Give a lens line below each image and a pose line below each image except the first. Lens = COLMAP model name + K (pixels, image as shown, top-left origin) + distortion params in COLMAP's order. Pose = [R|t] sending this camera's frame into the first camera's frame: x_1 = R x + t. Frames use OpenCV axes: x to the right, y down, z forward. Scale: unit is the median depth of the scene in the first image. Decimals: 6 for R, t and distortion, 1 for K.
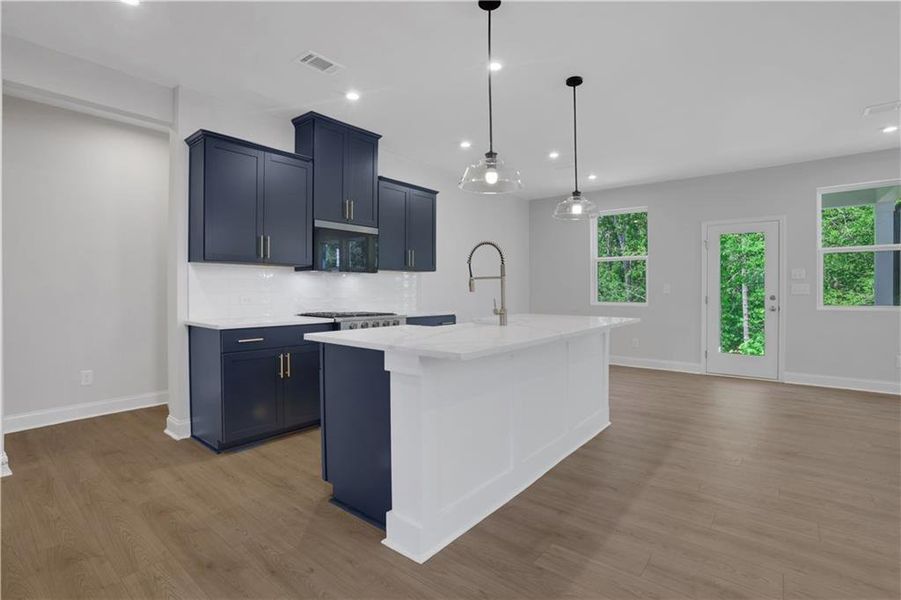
lens RADIAL K [[430.1, 0, 449.7], [0, 430.1, 293.7], [0, 0, 1]] dist [-0.078123, 0.033422]
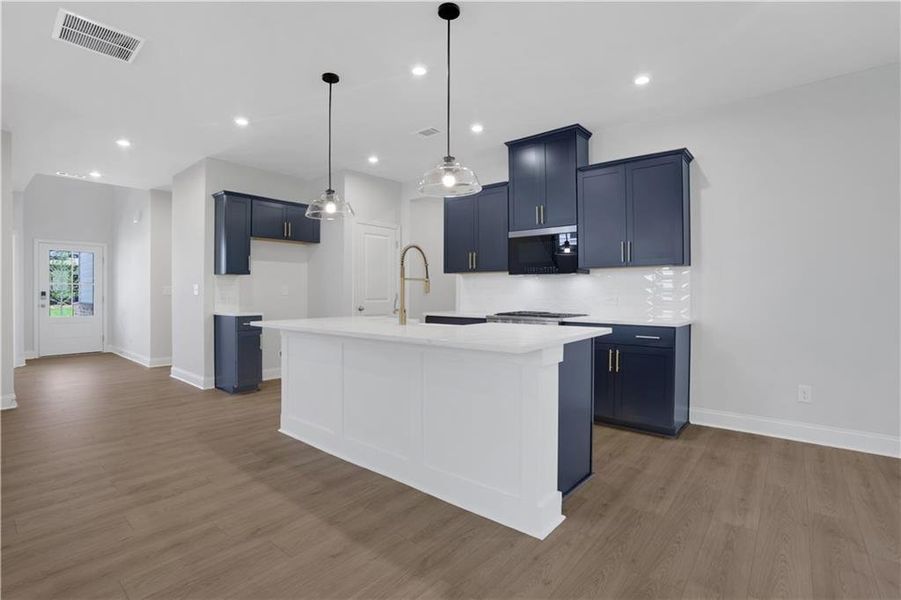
lens RADIAL K [[430.1, 0, 449.7], [0, 430.1, 293.7], [0, 0, 1]] dist [-0.078123, 0.033422]
pose [[-0.021581, 0.001038, -0.999767, 0.762651], [-0.009384, 0.999955, 0.001241, -0.002274], [0.999723, 0.009408, -0.021571, 0.745077]]
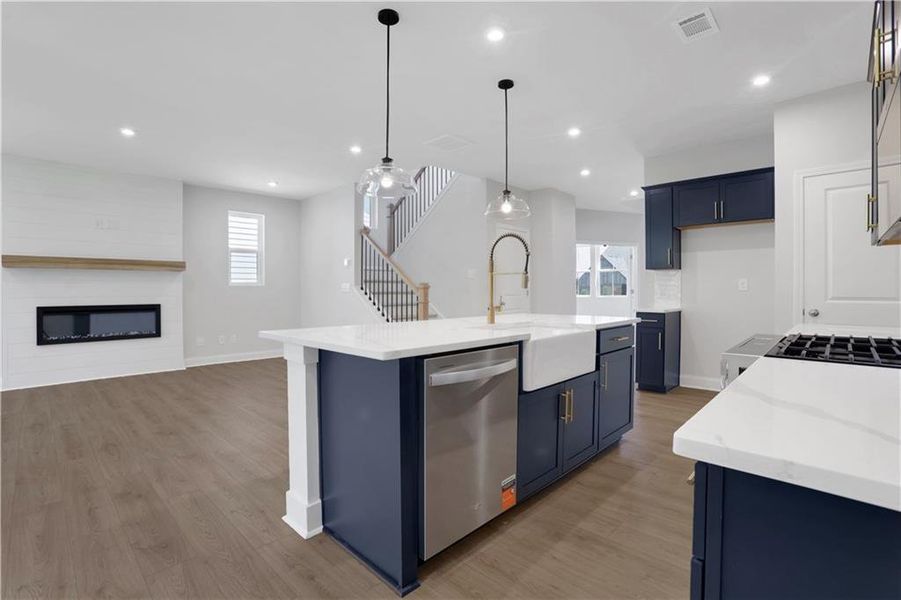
lens RADIAL K [[420.1, 0, 447.3], [0, 420.1, 292.1], [0, 0, 1]] dist [-0.075741, 0.030754]
pose [[-0.995775, 0.004843, 0.091695, 0.089173], [0.006211, 0.999874, 0.014637, -0.006901], [-0.091613, 0.015145, -0.995680, 1.275402]]
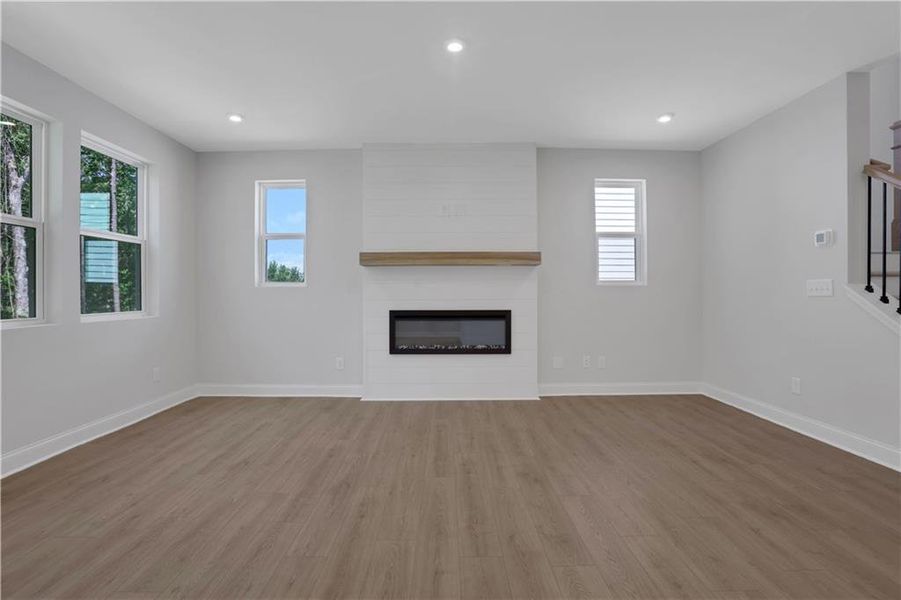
lens RADIAL K [[420.1, 0, 447.3], [0, 420.1, 292.1], [0, 0, 1]] dist [-0.075741, 0.030754]
pose [[-0.630152, 0.002559, 0.776468, 0.442802], [0.009638, 0.999943, 0.004527, -0.004546], [-0.776412, 0.010337, -0.630141, 0.806330]]
